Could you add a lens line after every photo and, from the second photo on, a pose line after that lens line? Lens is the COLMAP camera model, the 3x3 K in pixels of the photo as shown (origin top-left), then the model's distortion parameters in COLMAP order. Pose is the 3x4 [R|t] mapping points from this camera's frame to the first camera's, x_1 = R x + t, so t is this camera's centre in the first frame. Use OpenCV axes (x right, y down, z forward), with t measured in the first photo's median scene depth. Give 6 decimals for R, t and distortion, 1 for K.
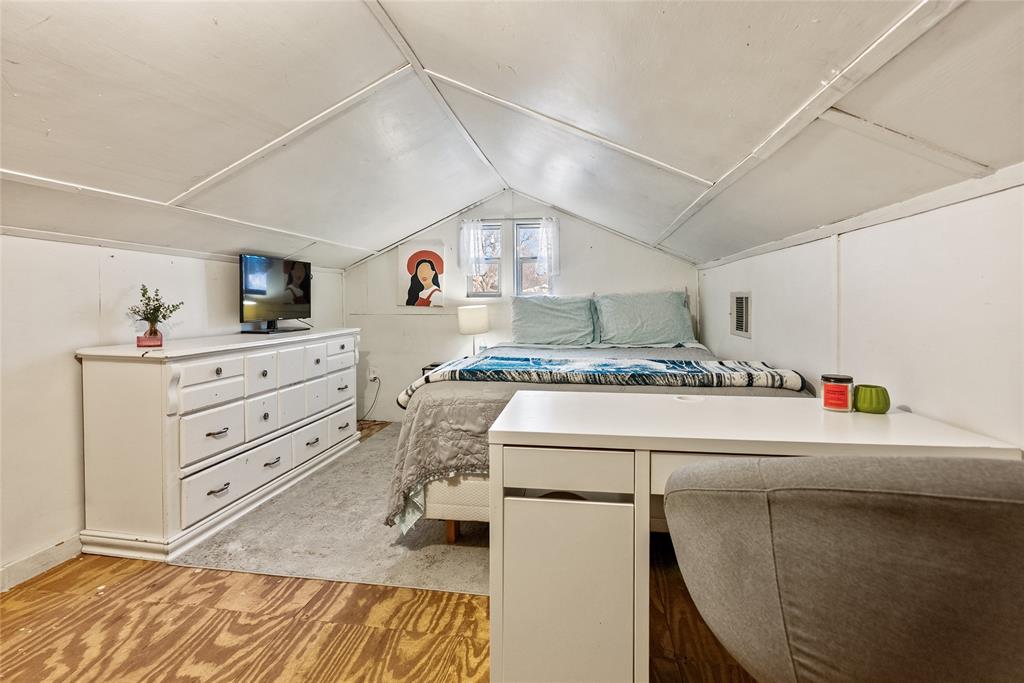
lens RADIAL K [[477.1, 0, 509.0], [0, 477.1, 311.1], [0, 0, 1]] dist [-0.013461, 0.000796]
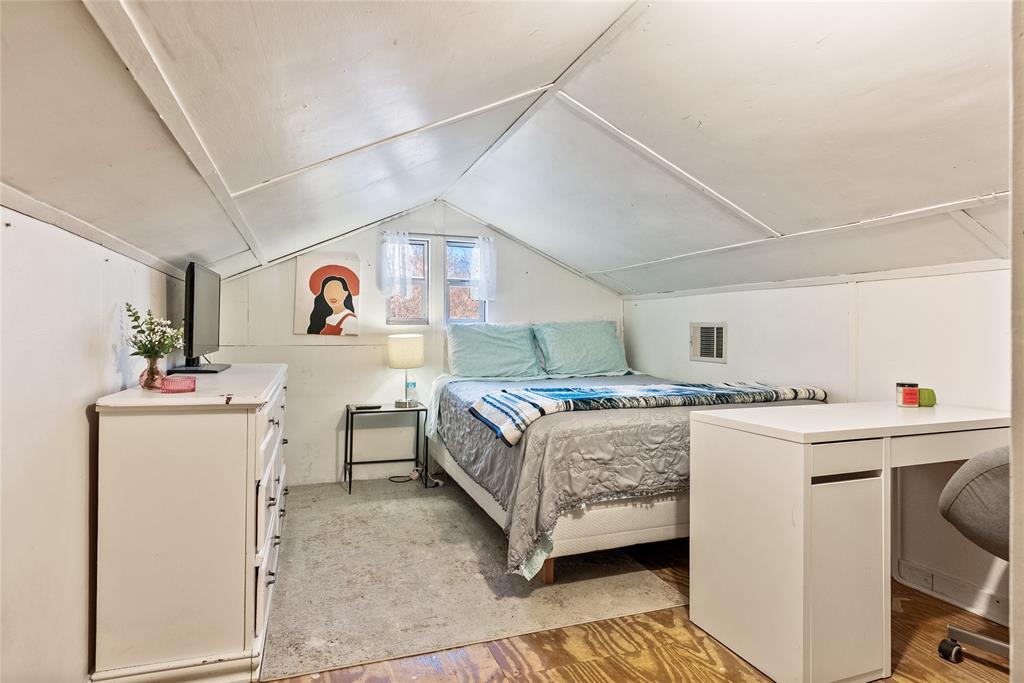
lens RADIAL K [[585.5, 0, 511.6], [0, 585.5, 334.2], [0, 0, 1]] dist [-0.005942, -0.002723]
pose [[0.880383, 0.001779, 0.474261, -0.805336], [0.004089, 0.999927, -0.011341, 0.001343], [-0.474247, 0.011923, 0.880311, 0.000697]]
